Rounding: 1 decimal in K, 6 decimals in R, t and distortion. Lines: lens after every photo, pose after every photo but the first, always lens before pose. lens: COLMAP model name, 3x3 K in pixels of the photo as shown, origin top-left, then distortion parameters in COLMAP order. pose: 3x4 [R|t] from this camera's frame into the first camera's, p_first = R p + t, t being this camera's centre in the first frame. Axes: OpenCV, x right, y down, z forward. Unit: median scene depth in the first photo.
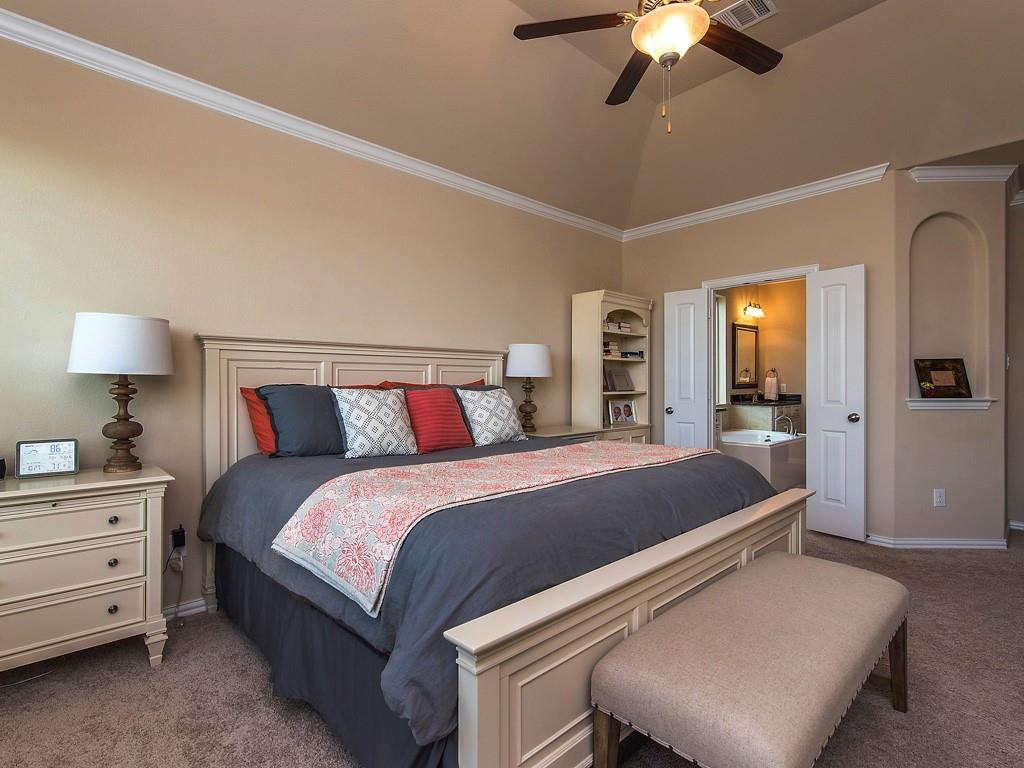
lens RADIAL K [[504.5, 0, 510.7], [0, 504.5, 380.8], [0, 0, 1]] dist [-0.000094, -0.000375]
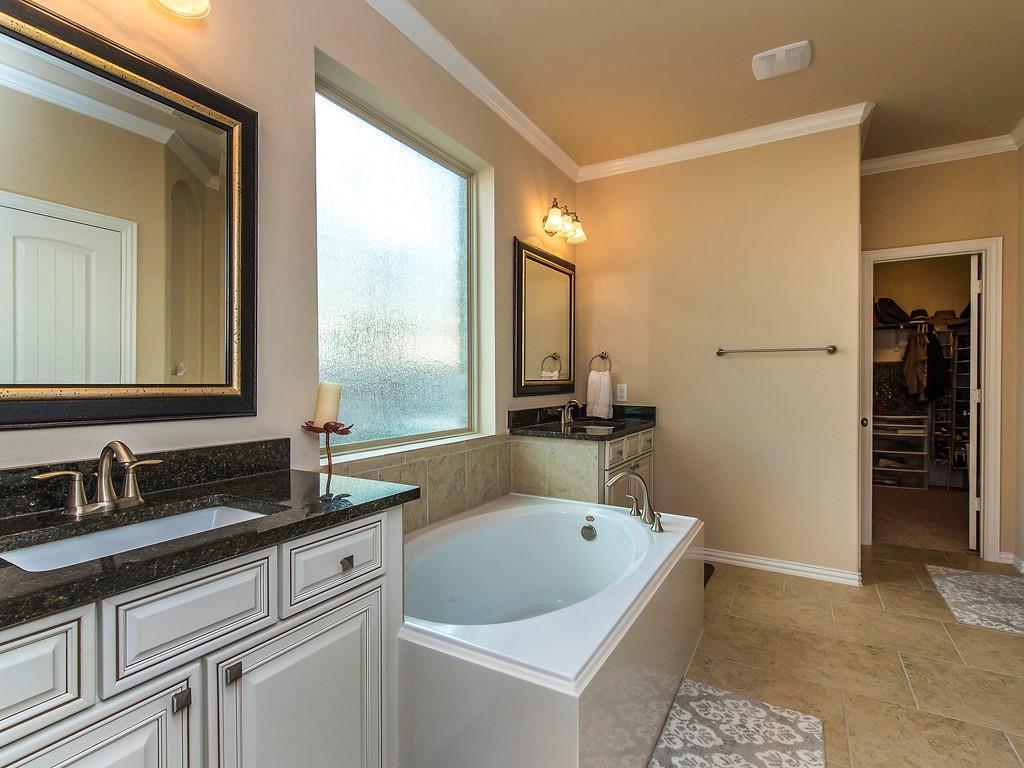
lens RADIAL K [[504.5, 0, 510.7], [0, 504.5, 380.8], [0, 0, 1]] dist [-0.000094, -0.000375]
pose [[0.959215, -0.000401, 0.282677, 0.309592], [-0.001000, 0.999988, 0.004814, 0.000681], [-0.282675, -0.004900, 0.959203, 0.581960]]
